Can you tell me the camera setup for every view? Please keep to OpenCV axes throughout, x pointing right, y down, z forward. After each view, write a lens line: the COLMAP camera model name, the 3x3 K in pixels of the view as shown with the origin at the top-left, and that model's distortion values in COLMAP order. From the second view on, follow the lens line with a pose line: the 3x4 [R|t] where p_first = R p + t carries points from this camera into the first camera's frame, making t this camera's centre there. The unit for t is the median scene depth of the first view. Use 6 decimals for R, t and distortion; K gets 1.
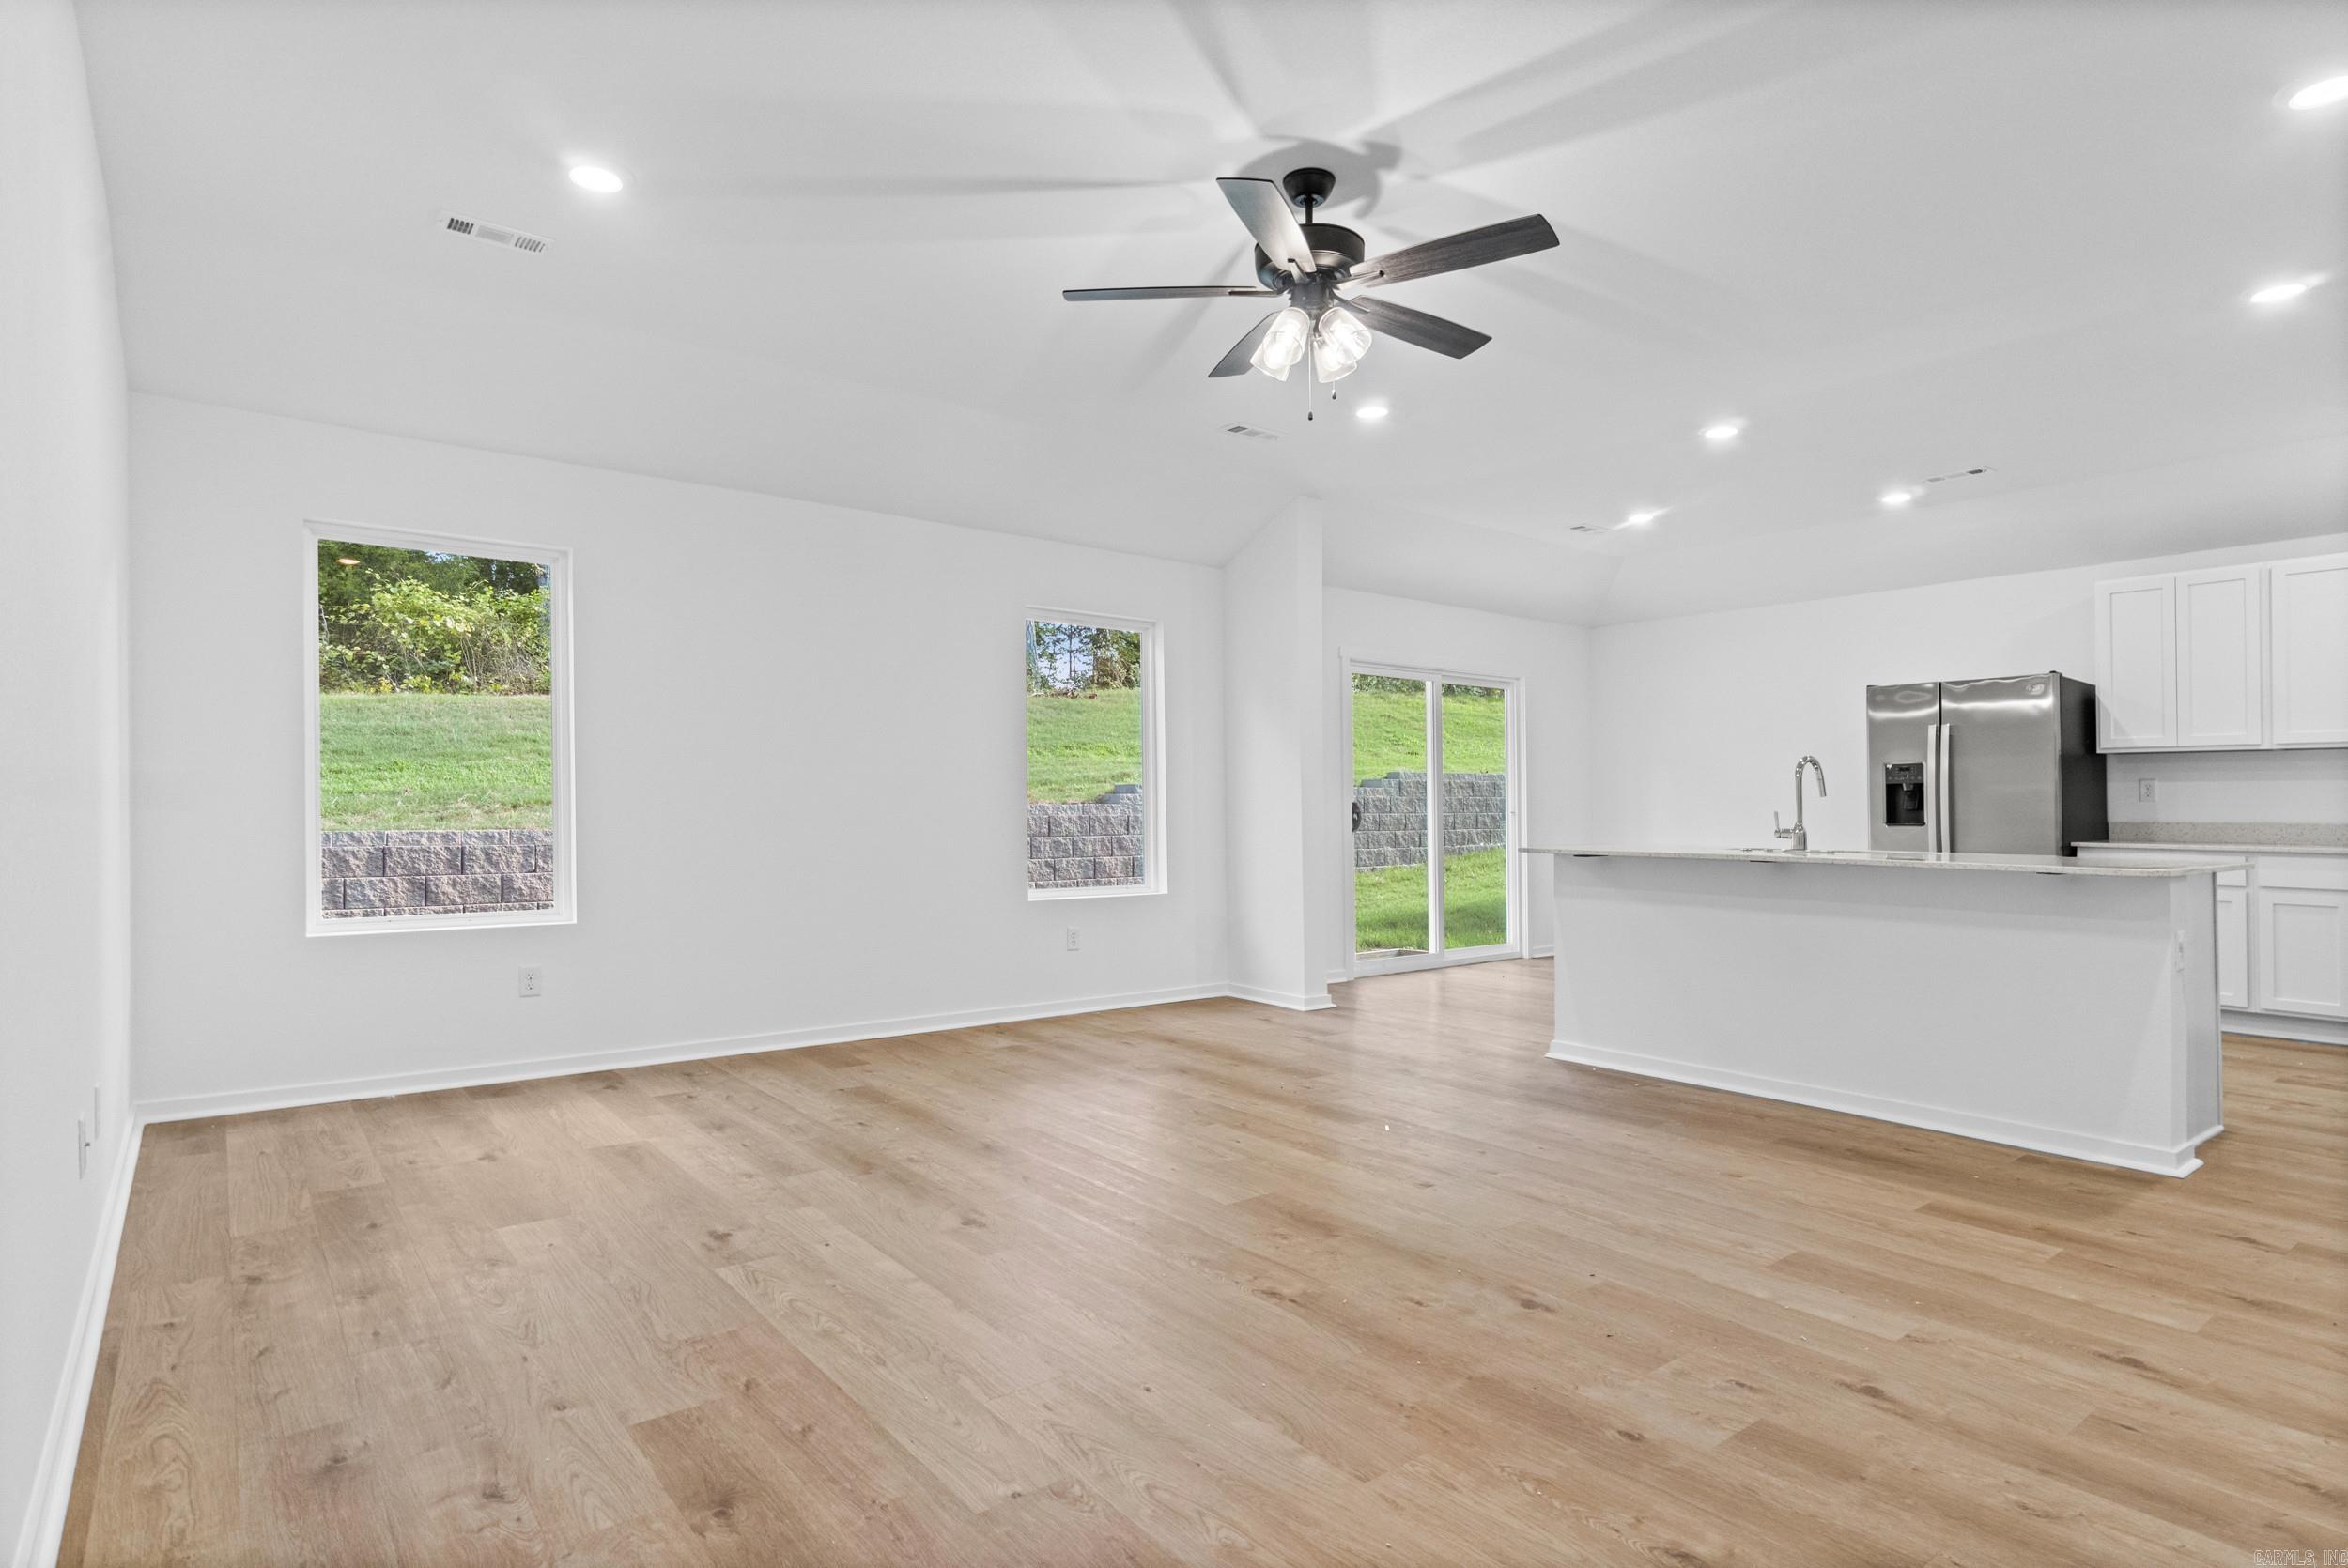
lens RADIAL K [[1210.0, 0, 1163.2], [0, 1210.0, 792.3], [0, 0, 1]] dist [-0.006264, -0.000672]
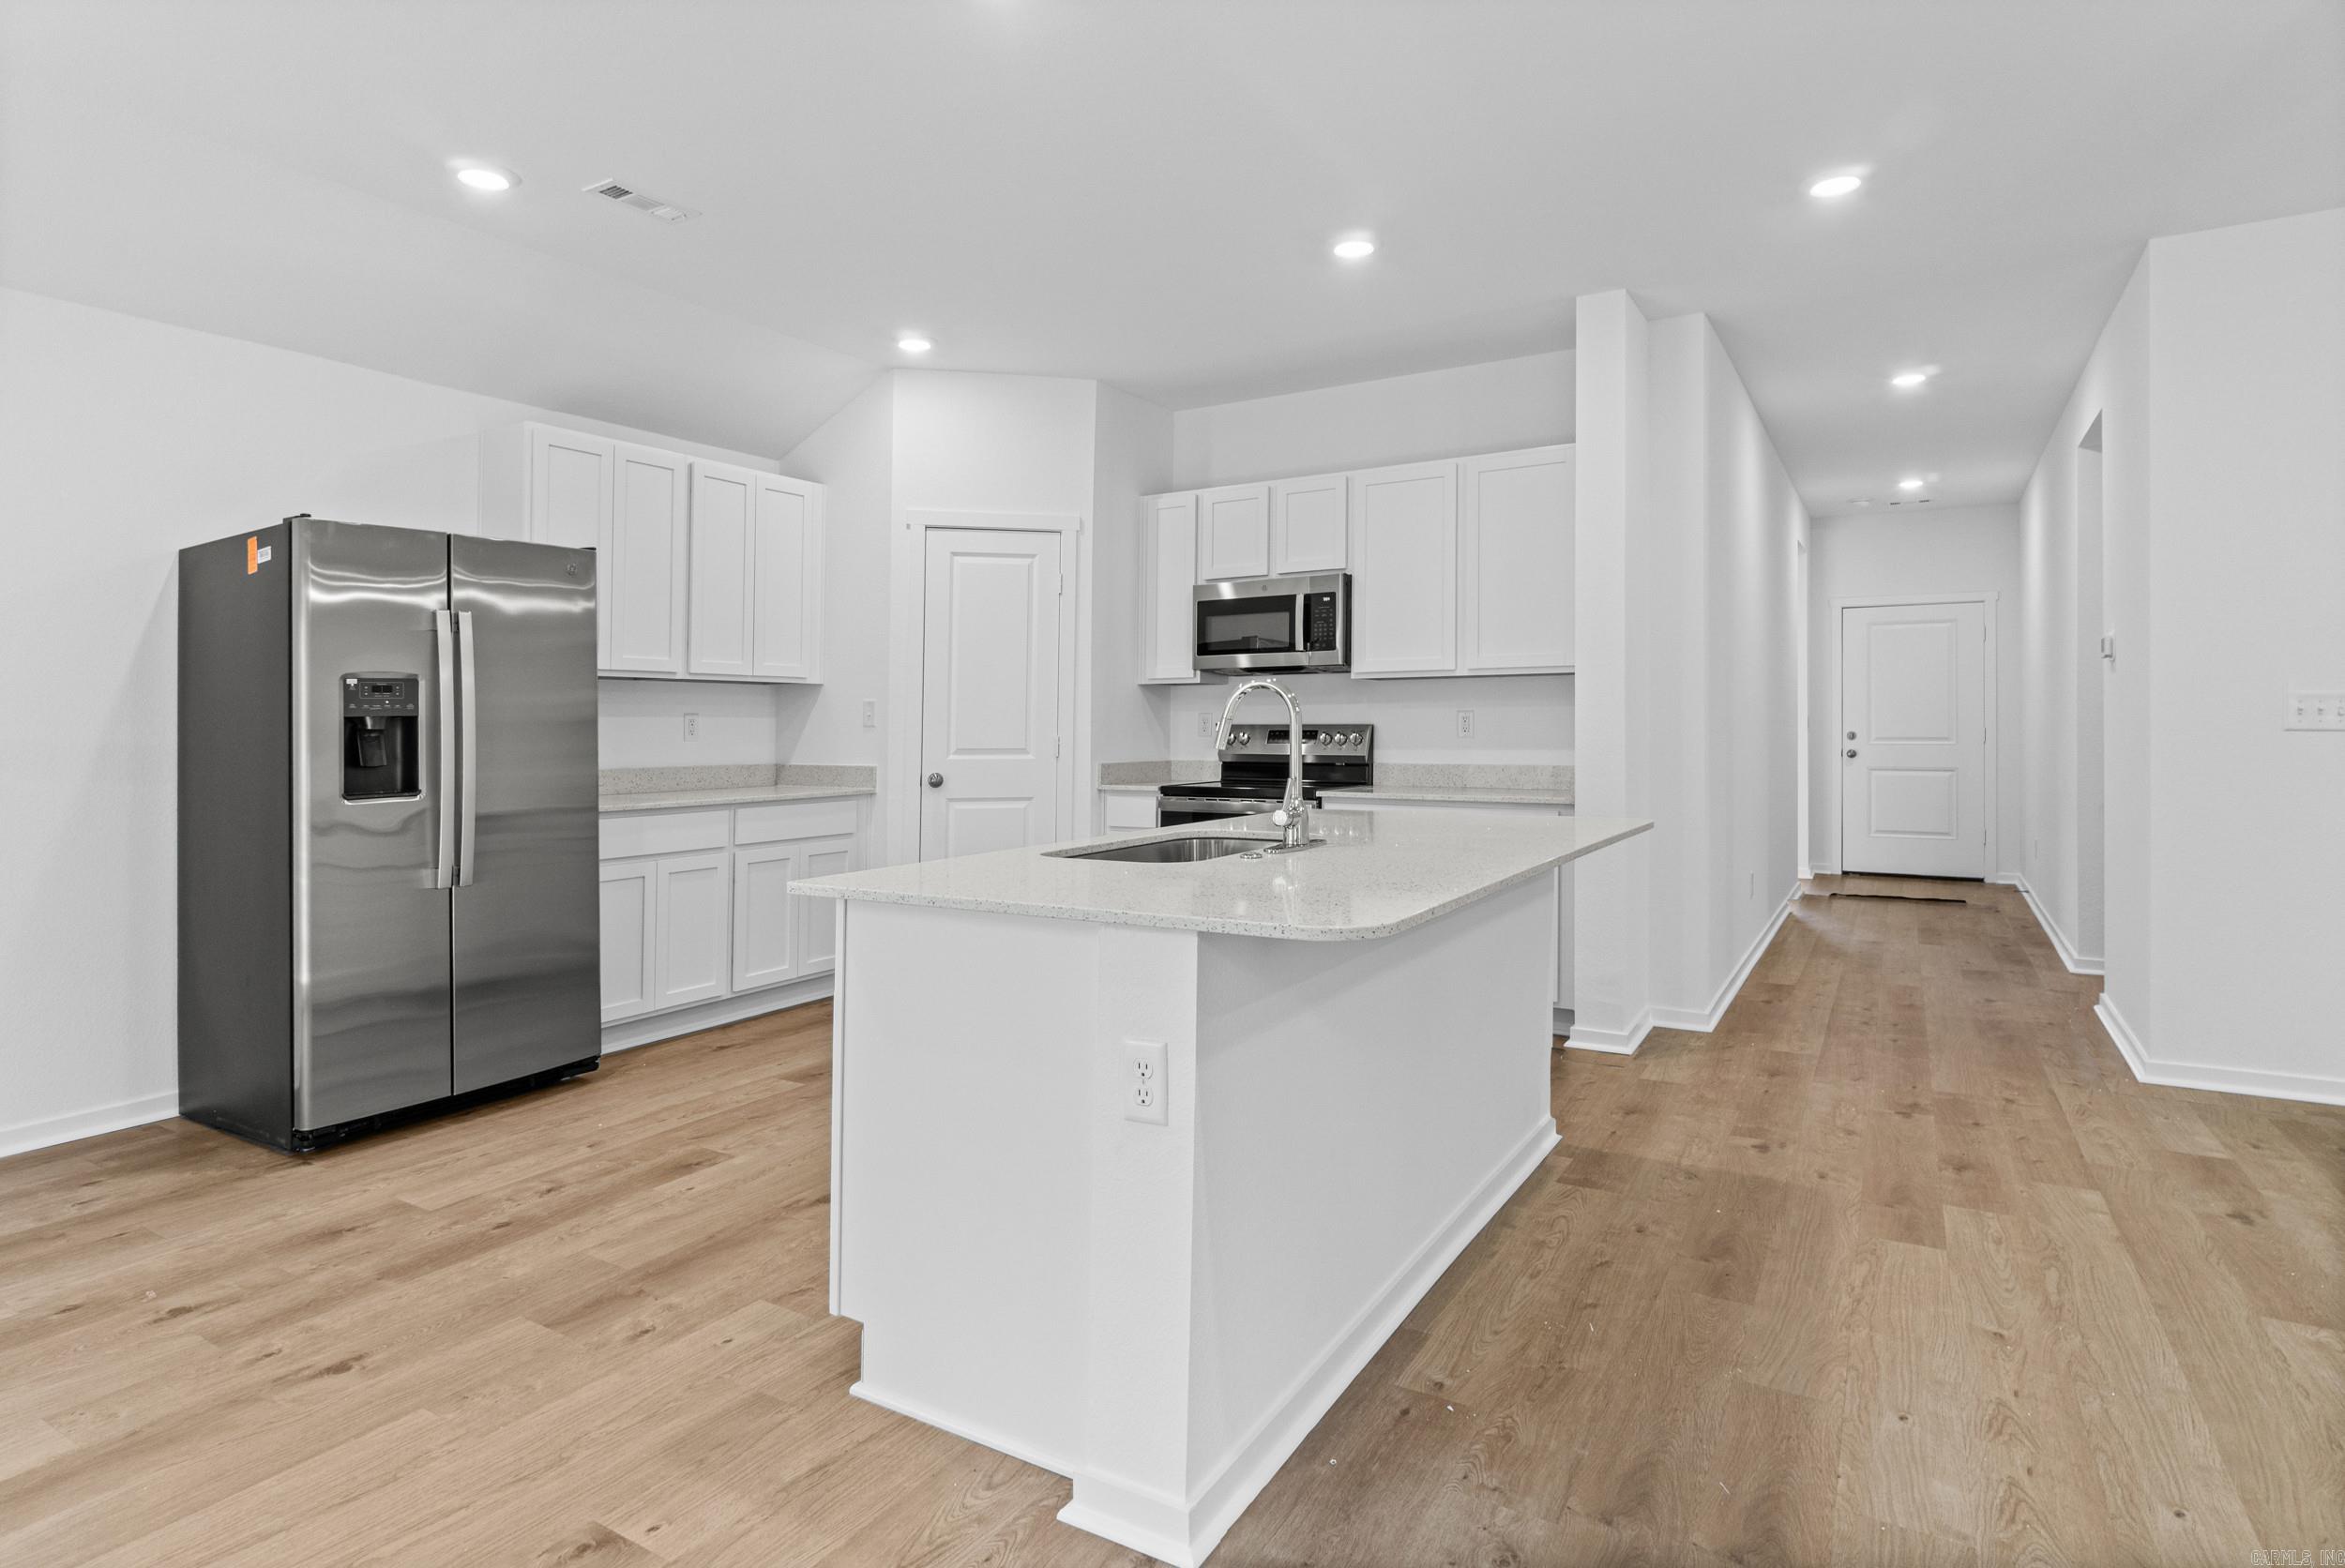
lens RADIAL K [[1247.1, 0, 1133.3], [0, 1247.1, 704.0], [0, 0, 1]] dist [-0.003730, 0.000099]
pose [[-0.340464, 0.014528, 0.940145, 0.008240], [-0.004941, 0.999839, -0.017240, -0.009938], [-0.940245, -0.010515, -0.340337, 1.850151]]
